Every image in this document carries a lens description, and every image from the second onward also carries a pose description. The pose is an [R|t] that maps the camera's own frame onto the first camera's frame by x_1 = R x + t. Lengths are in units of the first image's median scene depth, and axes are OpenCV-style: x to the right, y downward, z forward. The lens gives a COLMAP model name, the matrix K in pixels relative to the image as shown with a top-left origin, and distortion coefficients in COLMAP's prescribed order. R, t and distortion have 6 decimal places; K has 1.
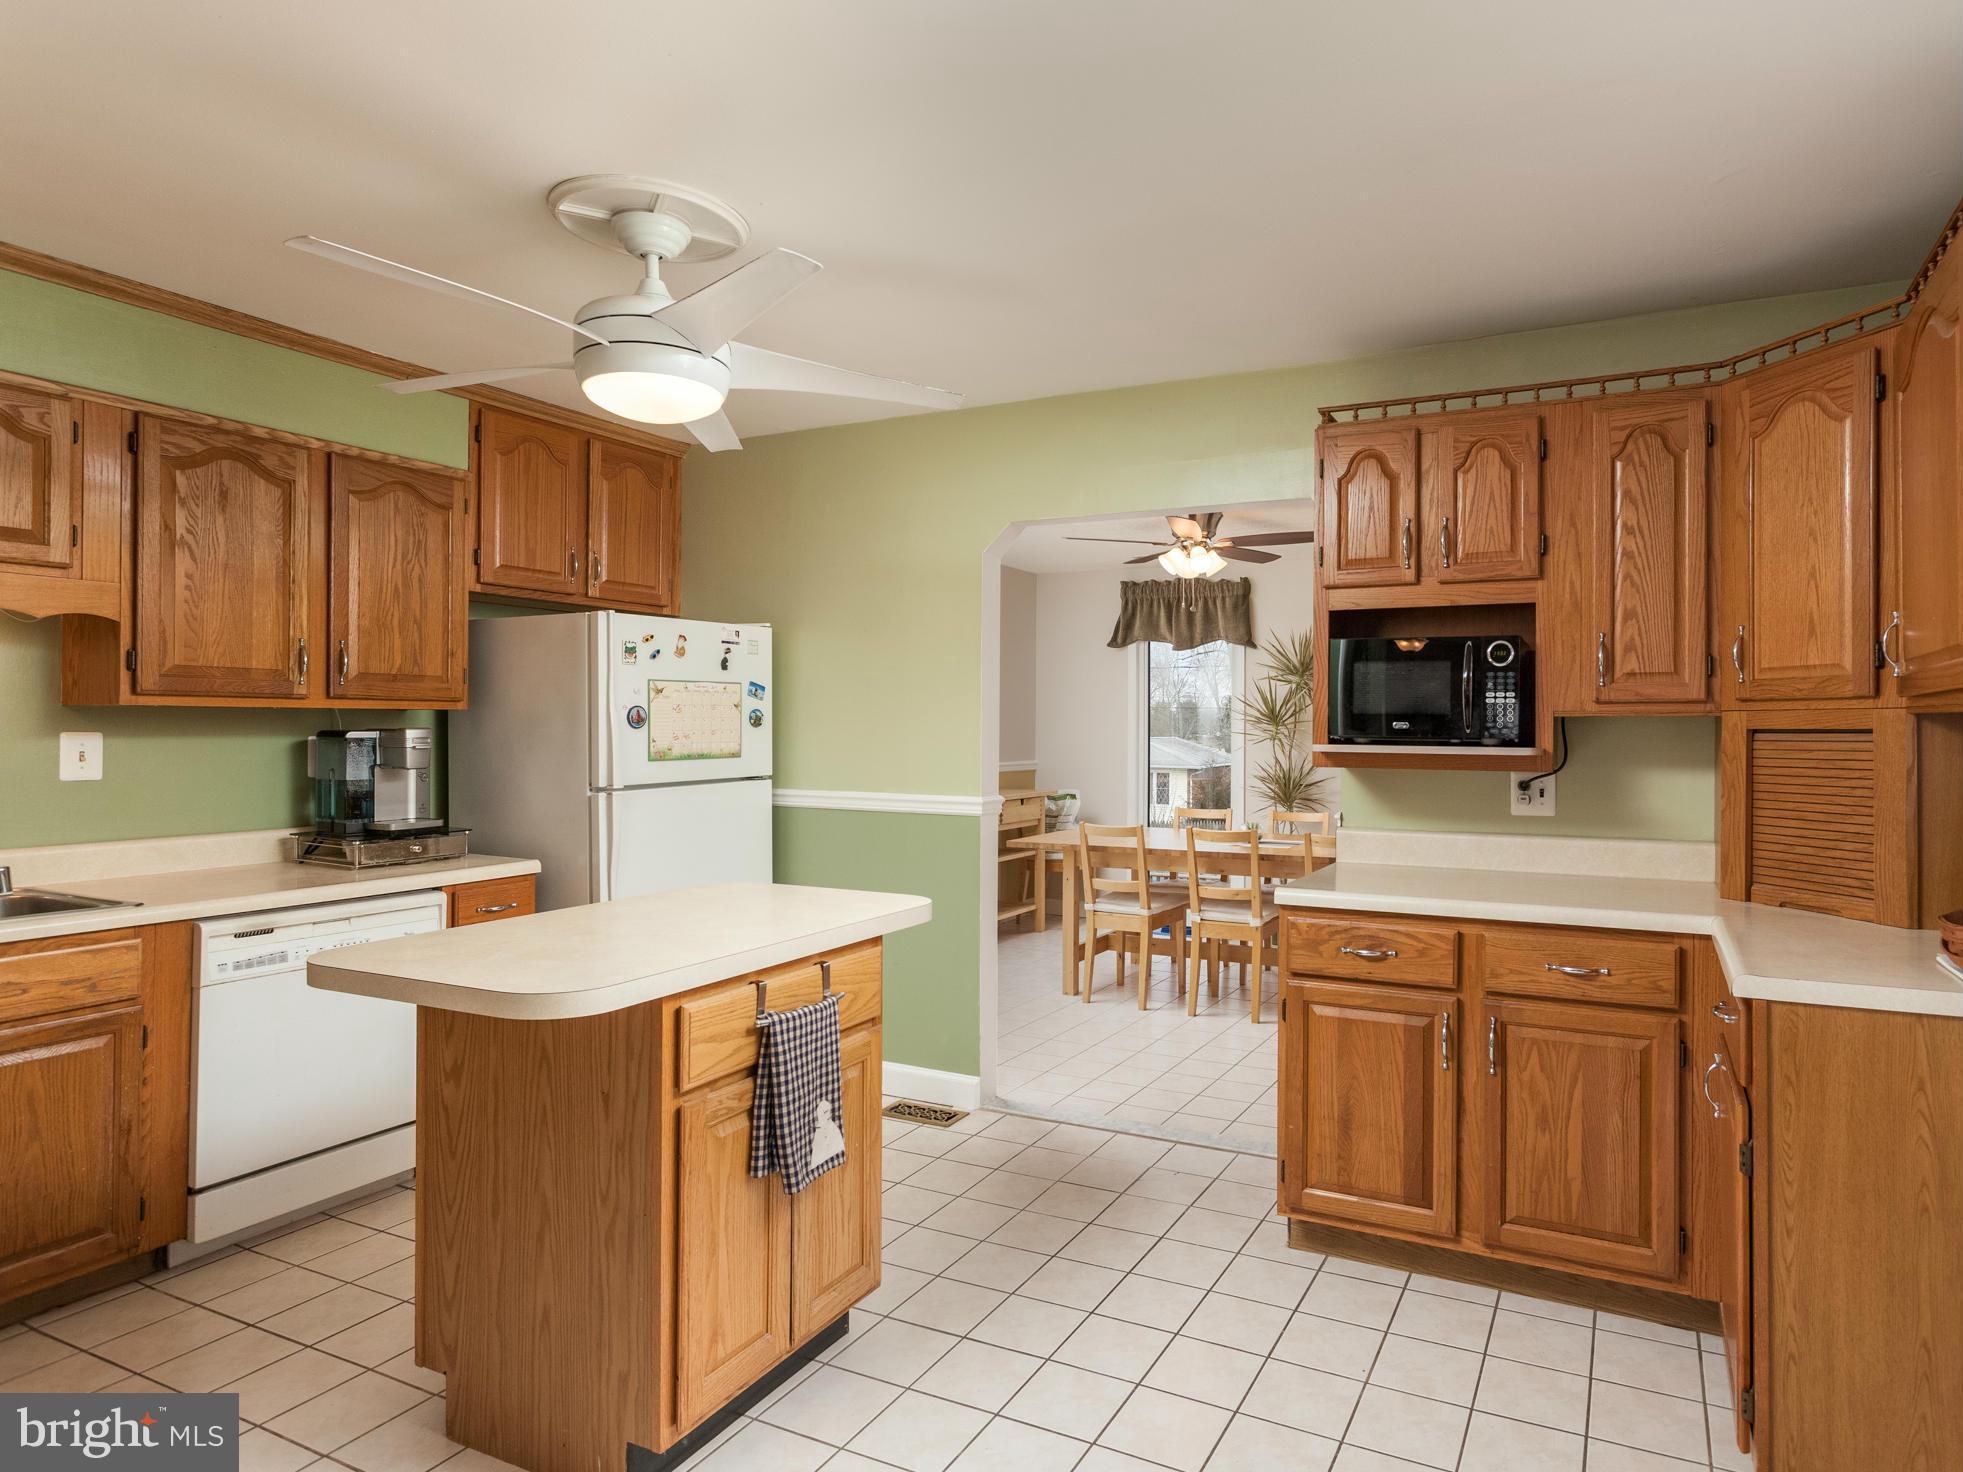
lens RADIAL K [[1212.2, 0, 973.4], [0, 1212.2, 729.1], [0, 0, 1]] dist [-0.007697, -0.000004]
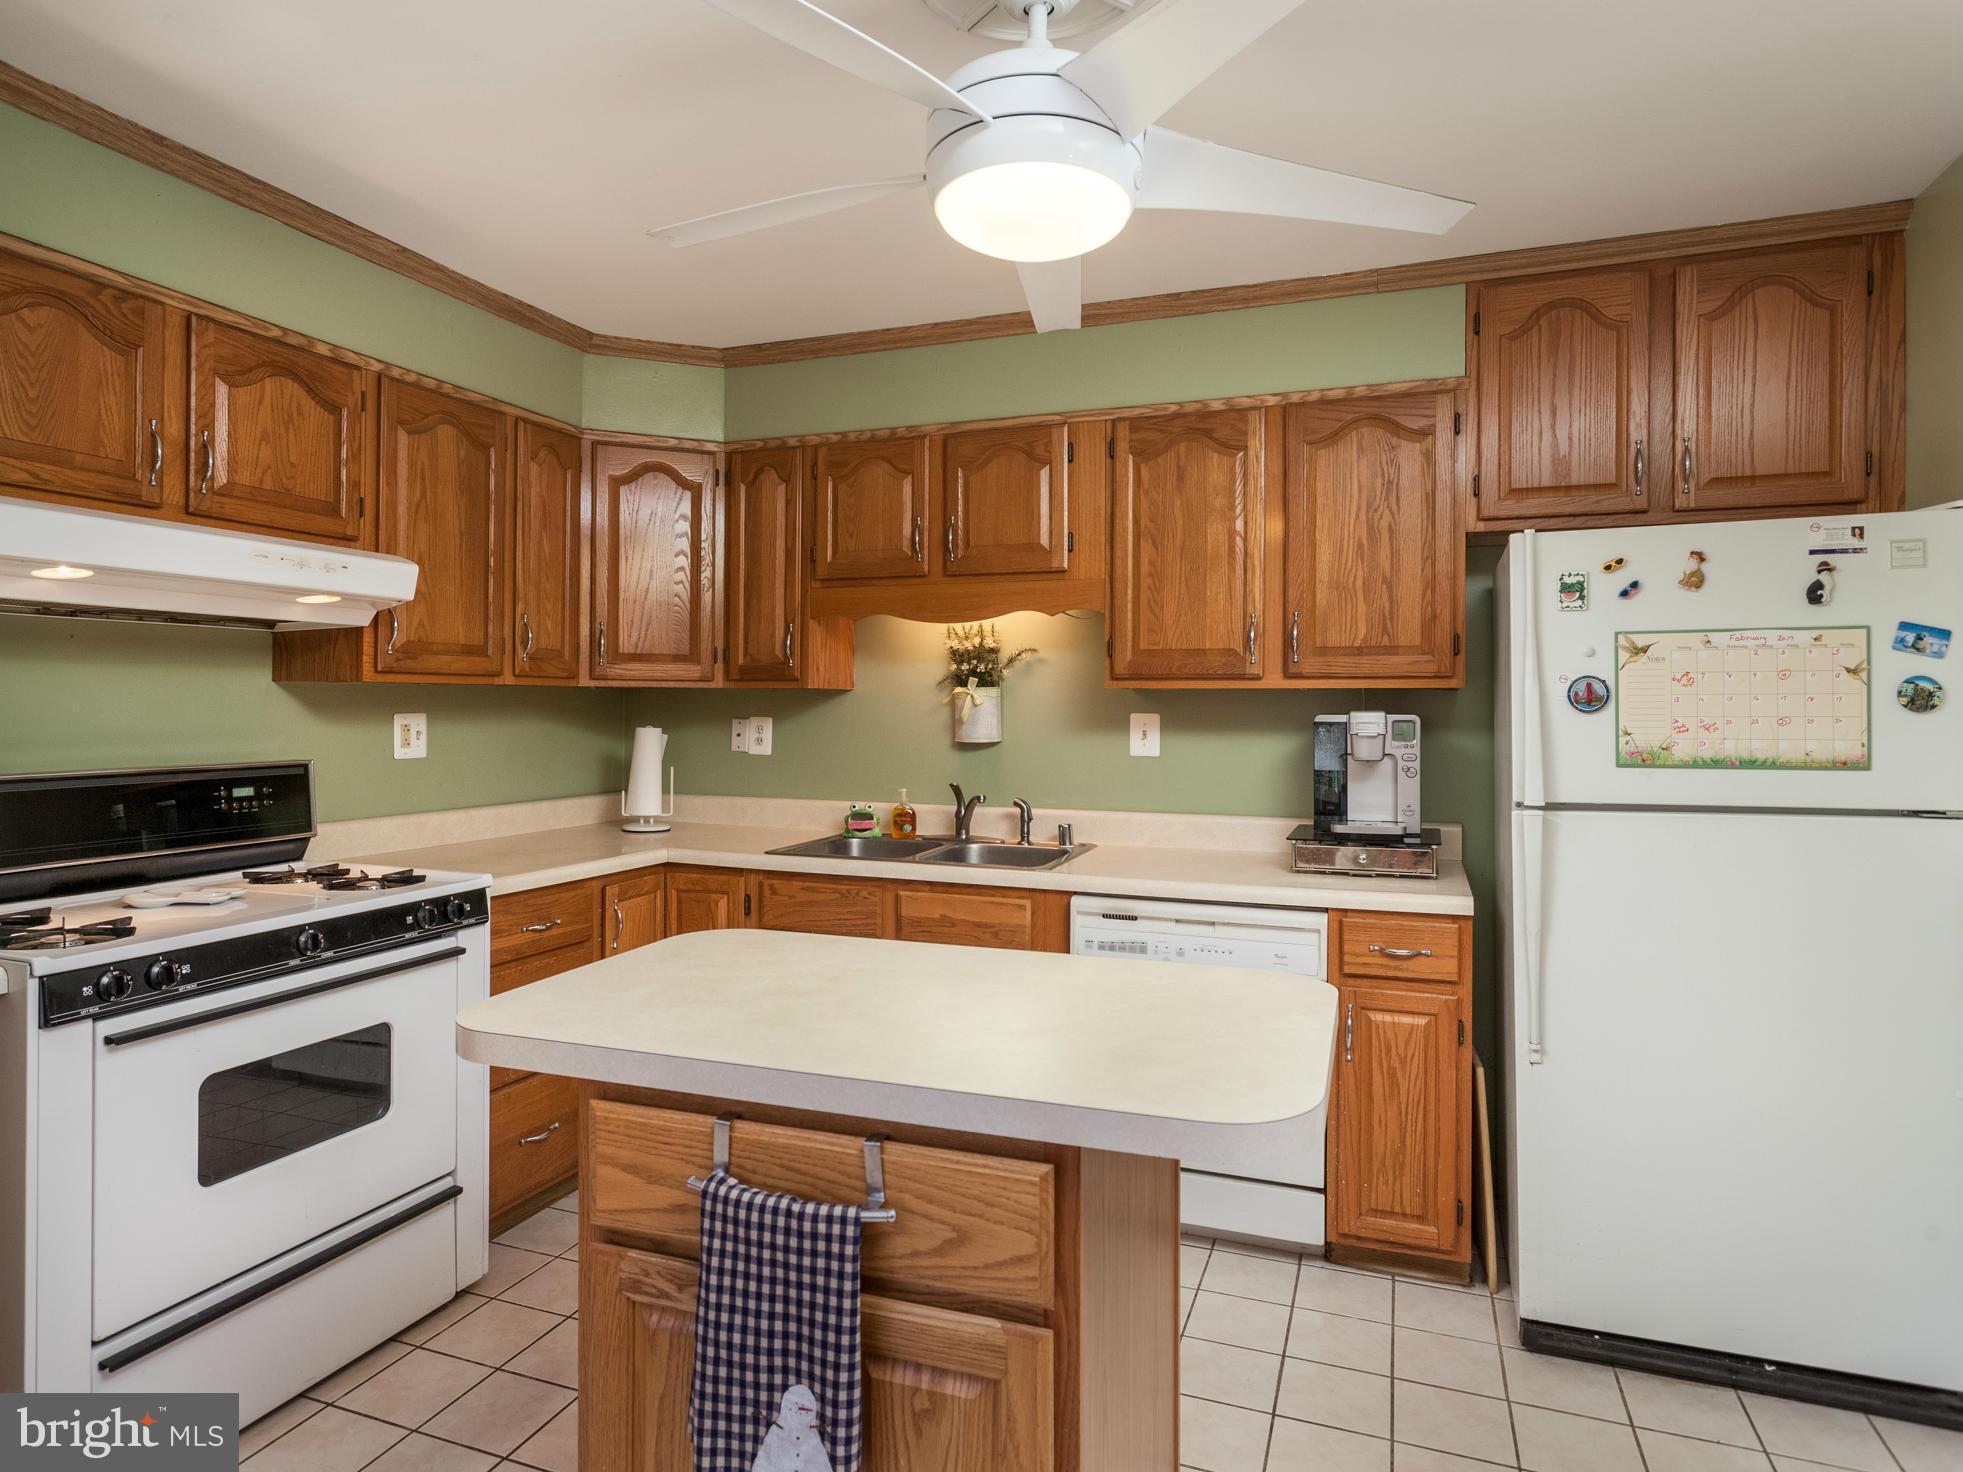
lens RADIAL K [[1122.6, 0, 1010.2], [0, 1122.6, 700.5], [0, 0, 1]] dist [-0.005570, 0.001946]
pose [[0.167356, -0.007818, -0.985866, 0.243245], [-0.007602, 0.999929, -0.009219, 0.000880], [0.985867, 0.009037, 0.167284, 0.622288]]
